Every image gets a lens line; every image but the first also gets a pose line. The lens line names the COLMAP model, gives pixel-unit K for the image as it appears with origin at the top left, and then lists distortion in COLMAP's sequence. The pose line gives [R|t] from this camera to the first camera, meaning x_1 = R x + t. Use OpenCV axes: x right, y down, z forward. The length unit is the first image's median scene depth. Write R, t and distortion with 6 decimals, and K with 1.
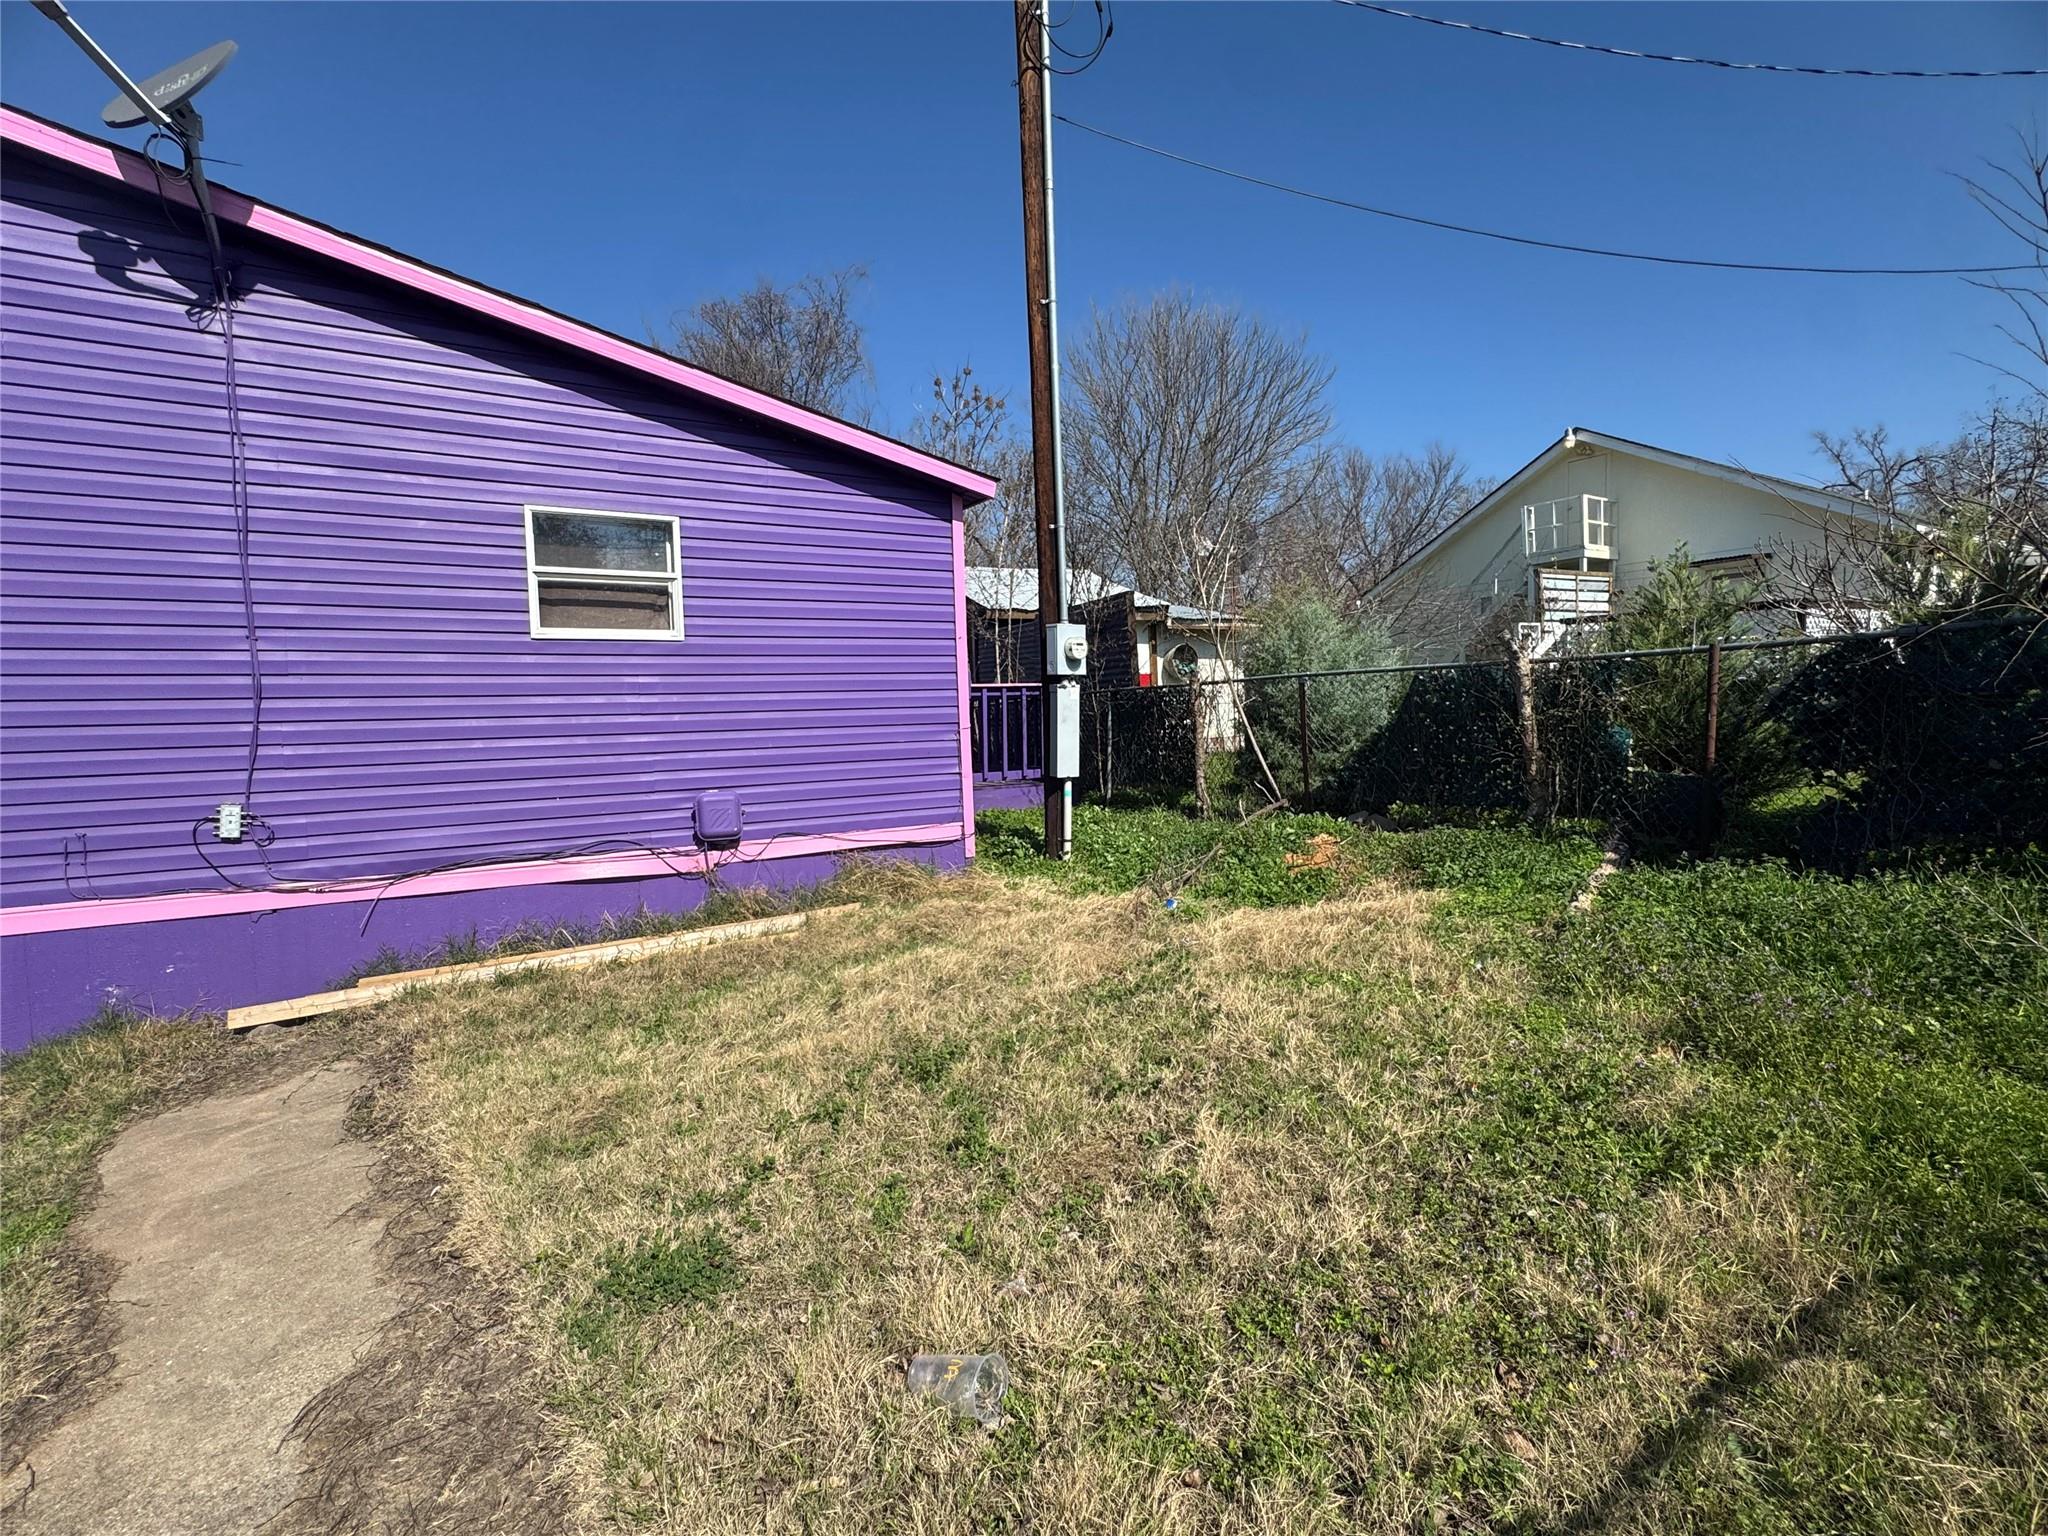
lens RADIAL K [[925.6, 0, 1021.9], [0, 925.6, 768.3], [0, 0, 1]] dist [-0.002613, -0.000397]
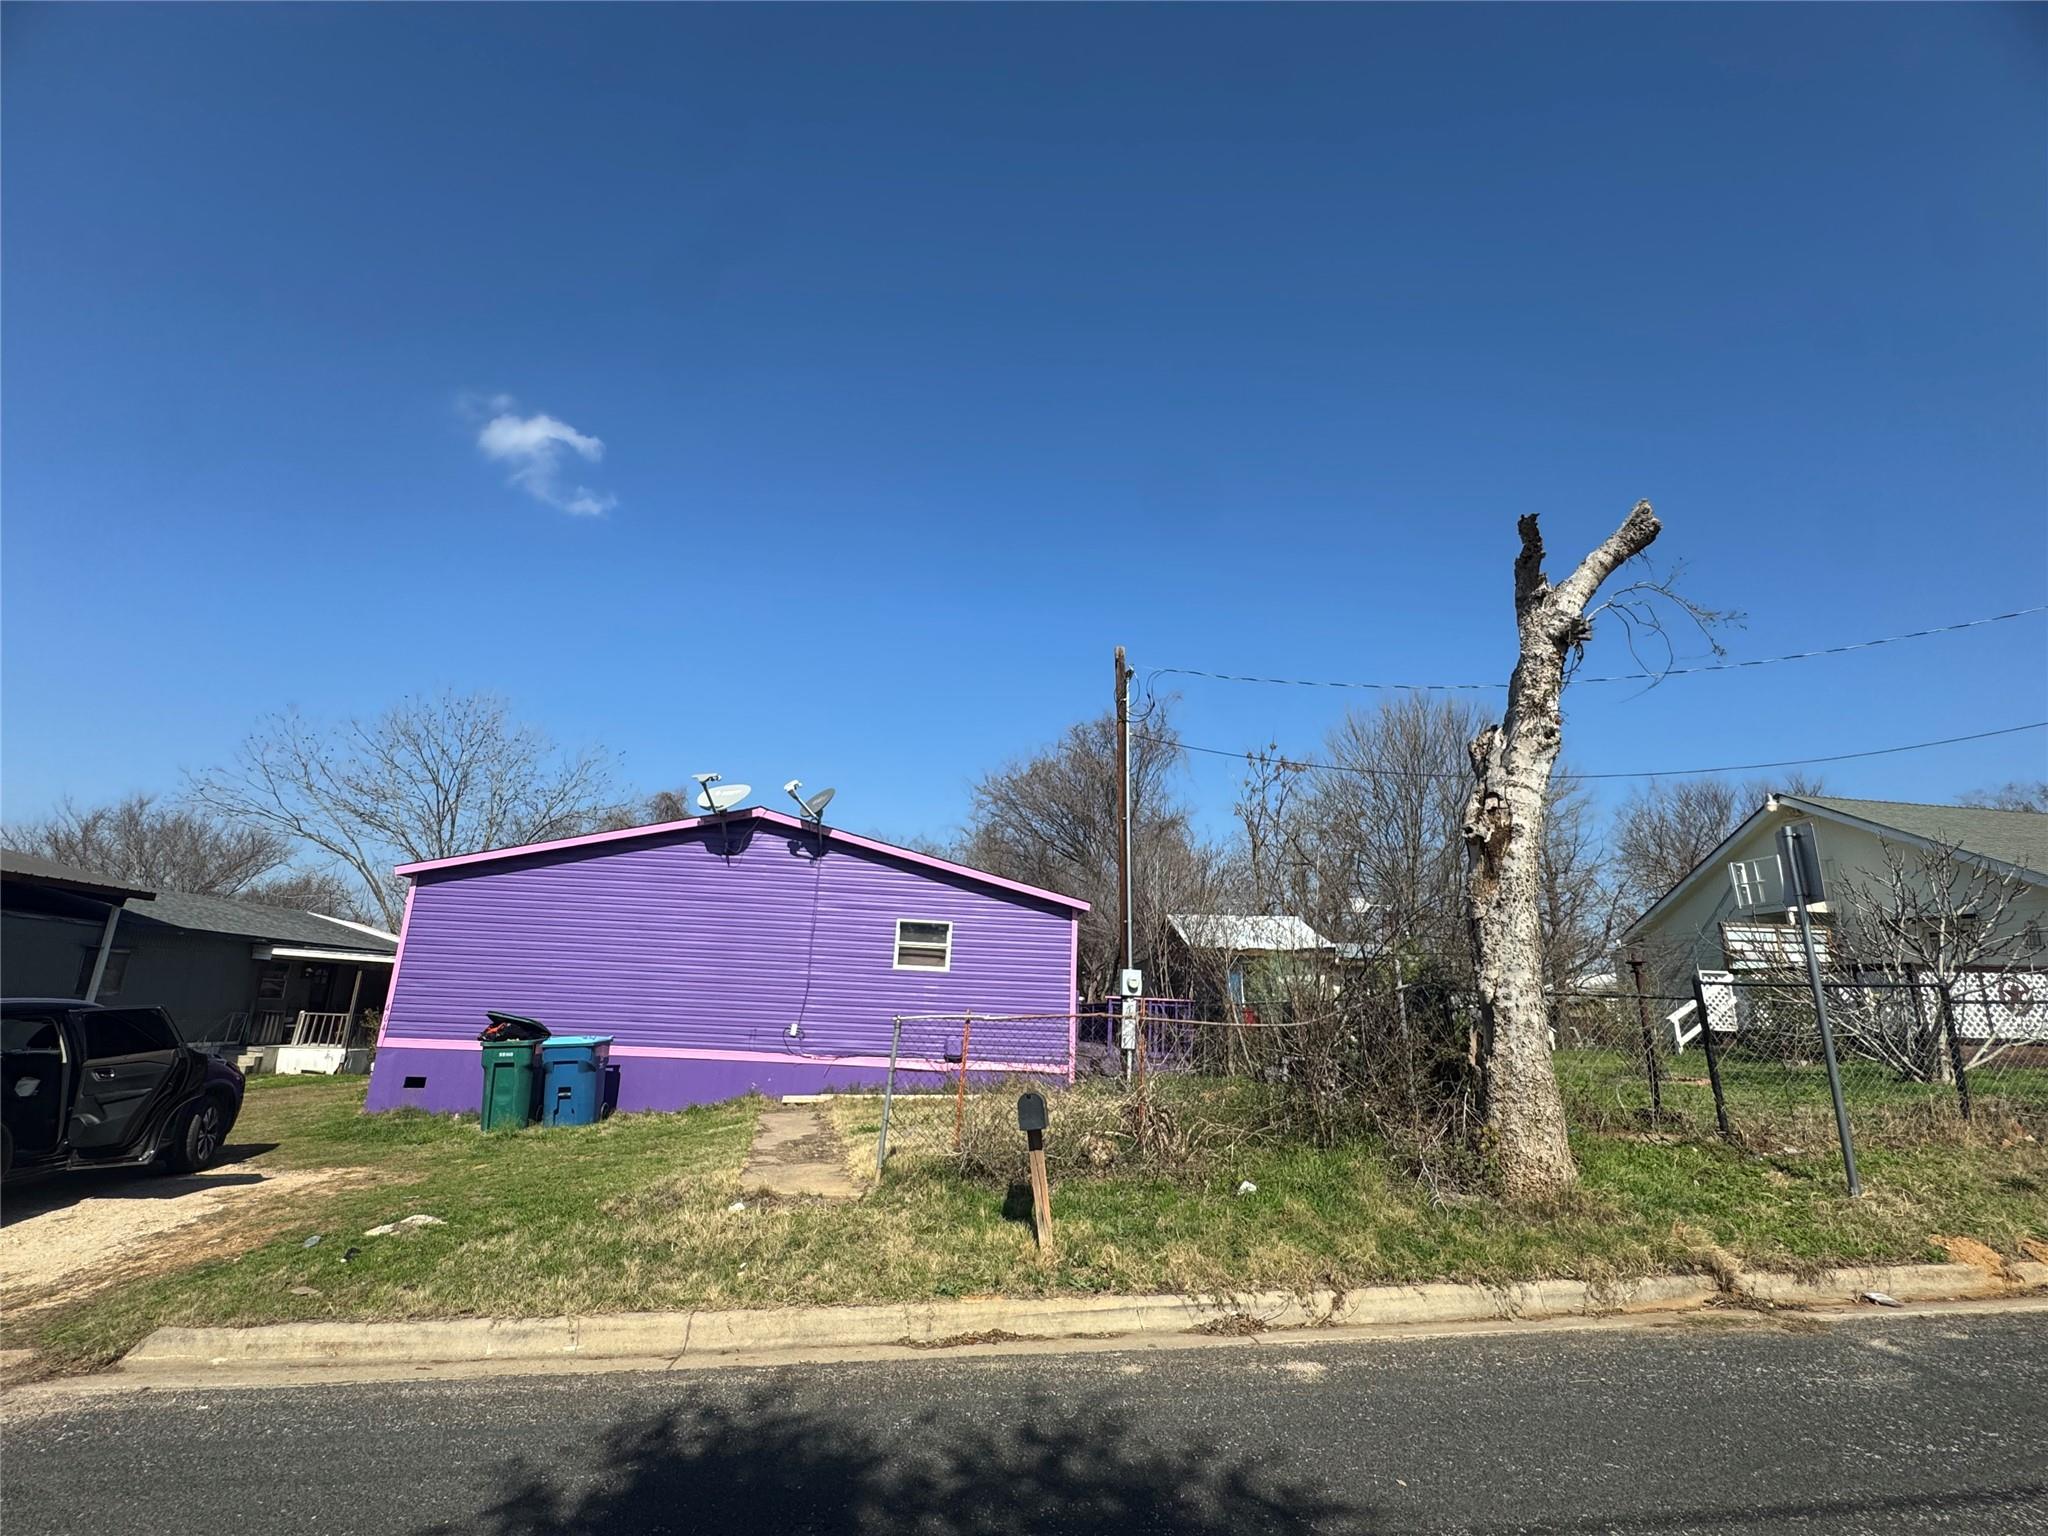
lens RADIAL K [[925.6, 0, 1019.8], [0, 925.6, 772.2], [0, 0, 1]] dist [-0.002613, -0.000397]
pose [[0.903844, -0.043227, -0.425674, 0.865671], [-0.092841, 0.951365, -0.293742, 0.061475], [0.417669, 0.305017, 0.855872, -1.176535]]
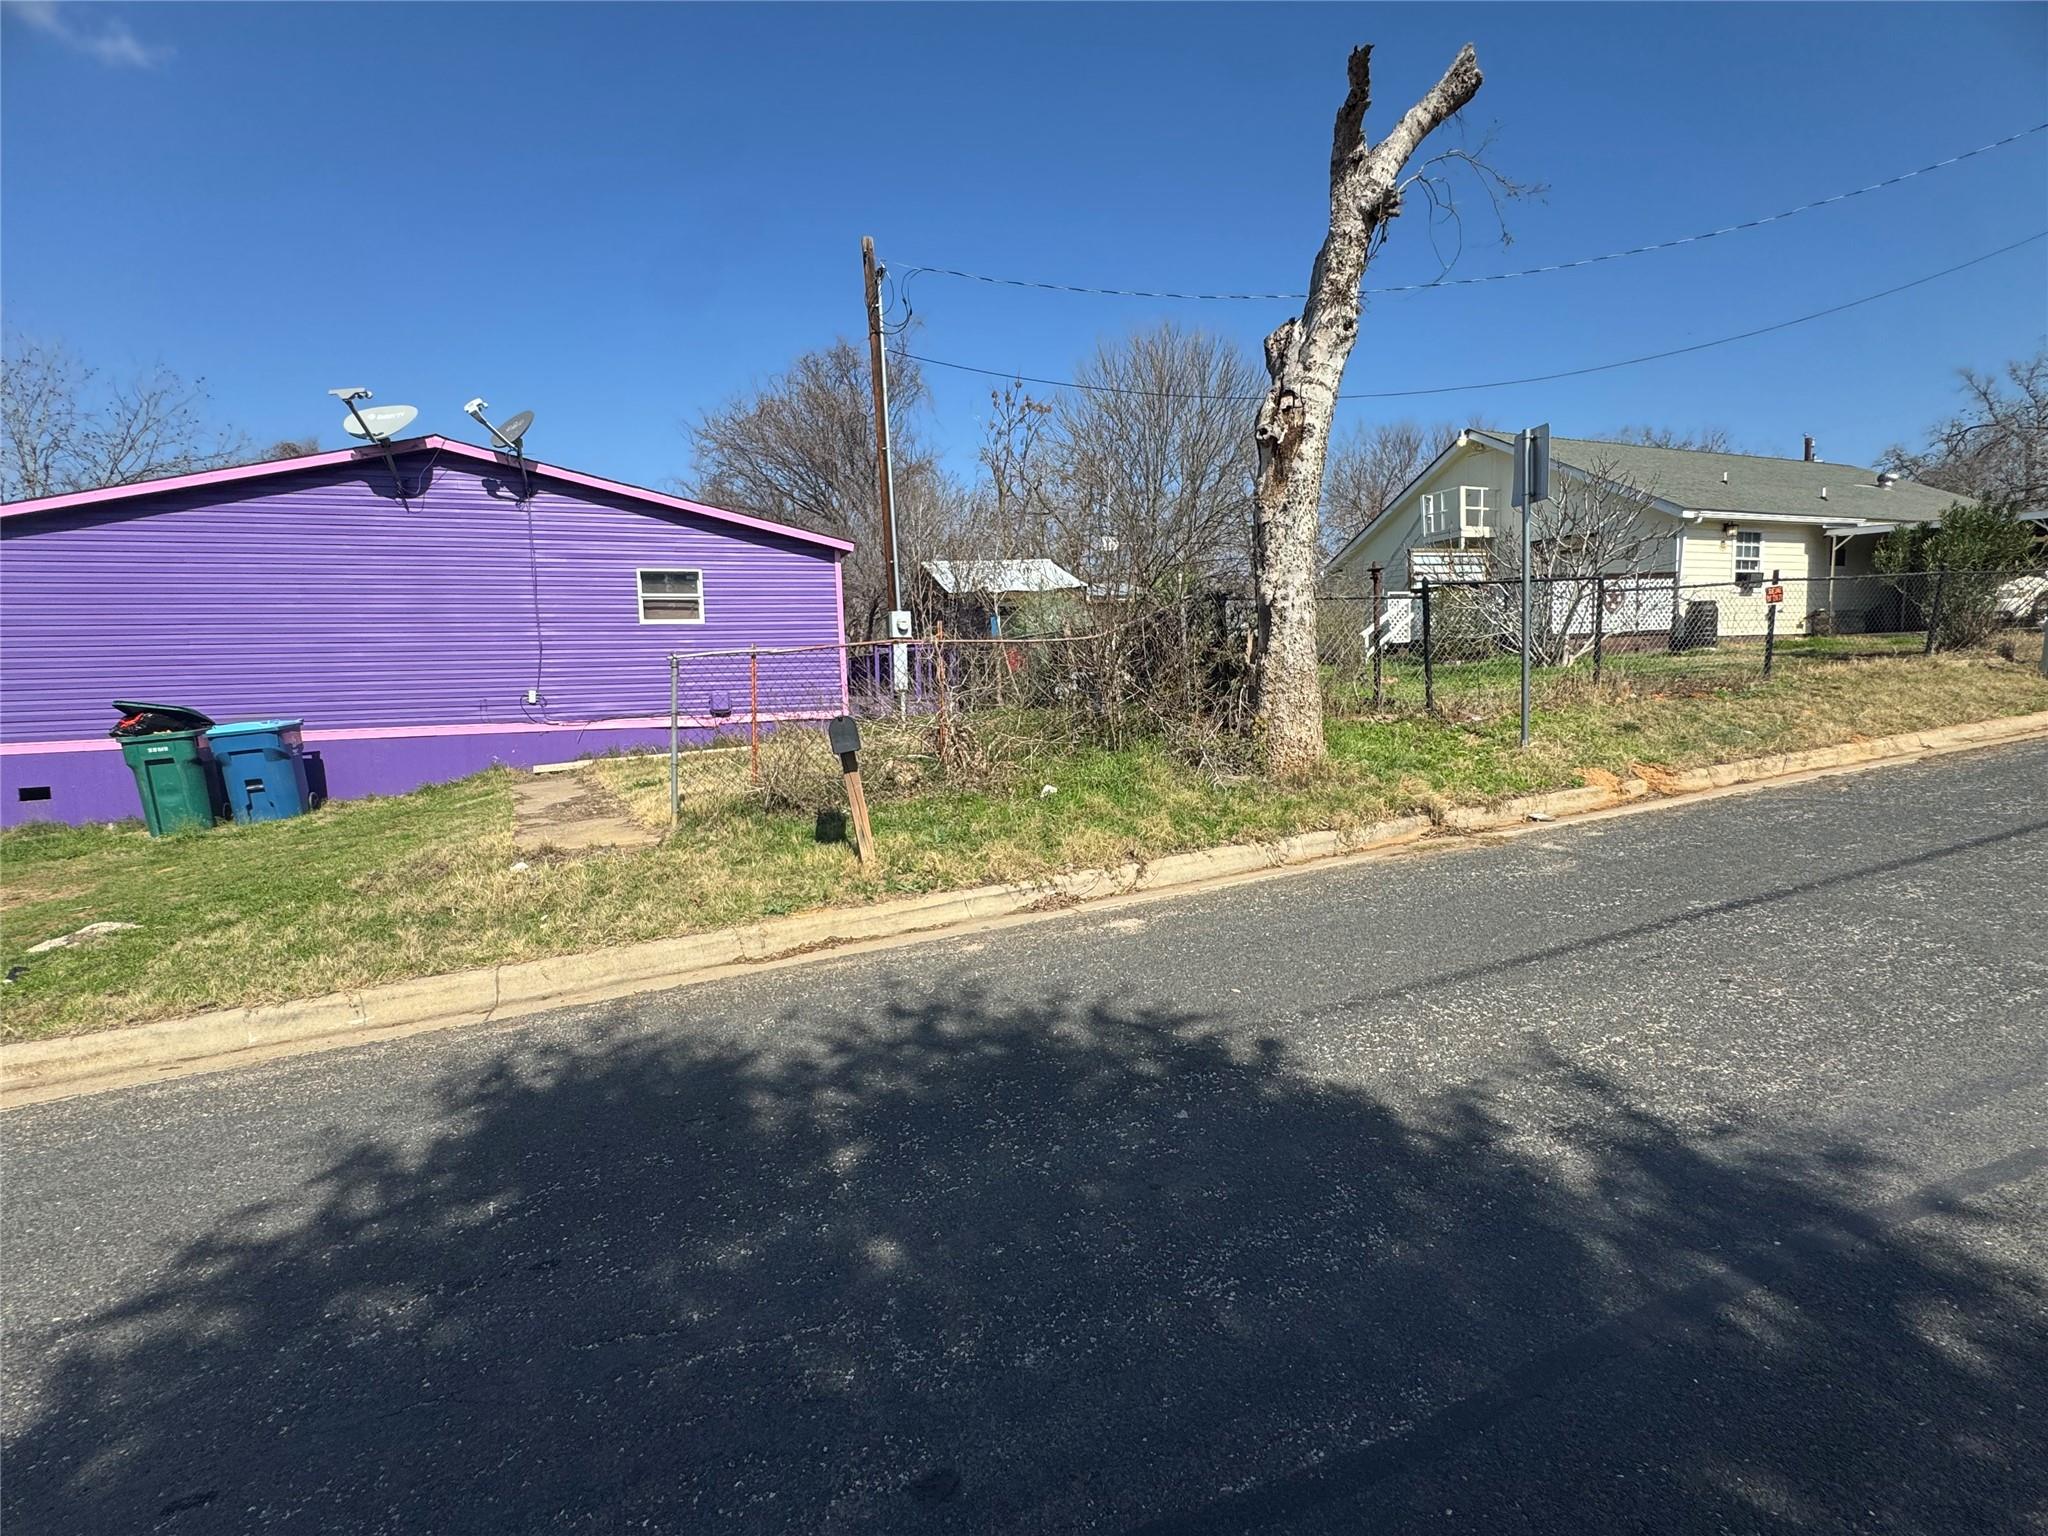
lens RADIAL K [[925.6, 0, 1017.3], [0, 925.6, 767.7], [0, 0, 1]] dist [-0.002613, -0.000397]
pose [[0.986160, 0.015142, -0.165104, 0.762570], [-0.008277, 0.999075, 0.042191, 0.110934], [0.165591, -0.040241, 0.985373, -1.109938]]
